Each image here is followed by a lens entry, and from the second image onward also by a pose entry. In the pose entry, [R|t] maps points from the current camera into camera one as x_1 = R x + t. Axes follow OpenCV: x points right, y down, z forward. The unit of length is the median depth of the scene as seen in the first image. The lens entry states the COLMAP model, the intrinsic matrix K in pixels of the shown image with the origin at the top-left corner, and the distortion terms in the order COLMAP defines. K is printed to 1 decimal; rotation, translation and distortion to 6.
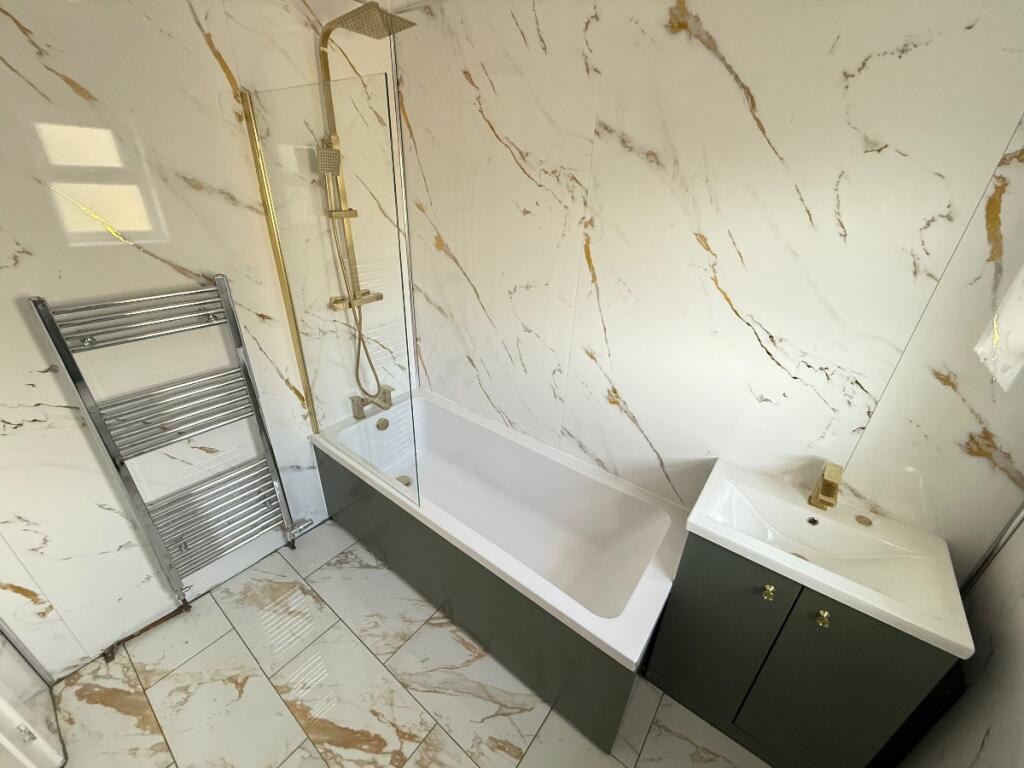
lens RADIAL K [[408.9, 0, 512.6], [0, 408.9, 383.2], [0, 0, 1]] dist [-0.002768, -0.000305]
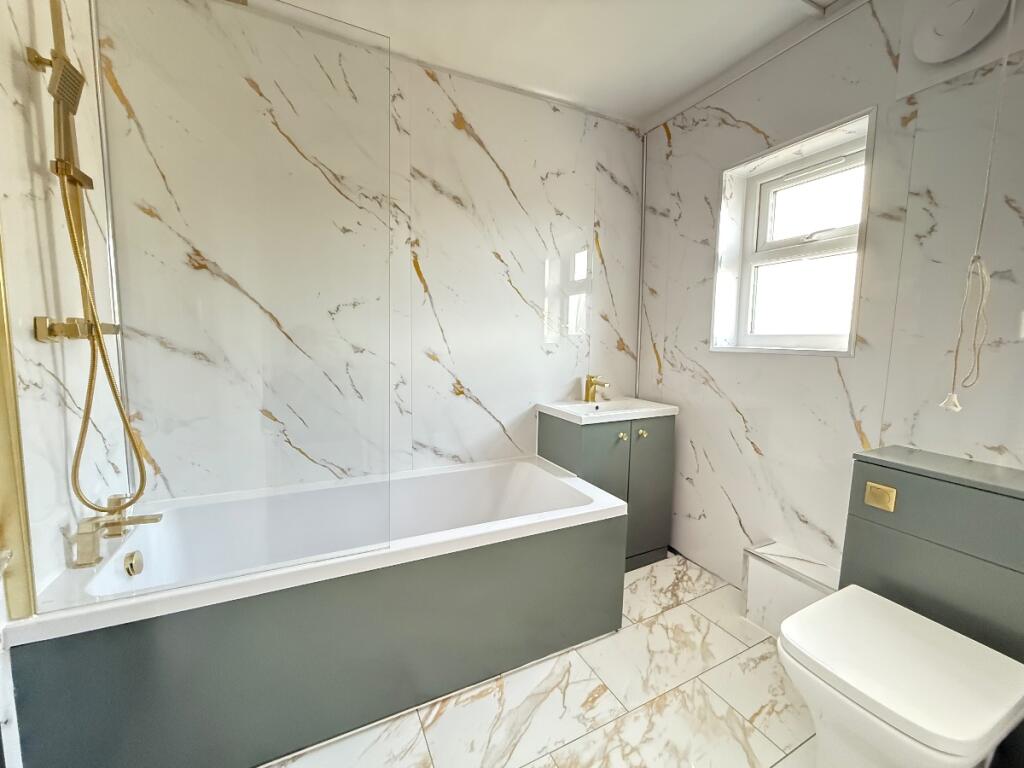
lens RADIAL K [[408.9, 0, 511.4], [0, 408.9, 382.5], [0, 0, 1]] dist [-0.002768, -0.000305]
pose [[0.435207, -0.124698, 0.891653, -0.793286], [0.403696, 0.912252, -0.069461, 0.175570], [-0.804751, 0.390187, 0.447358, 0.386332]]
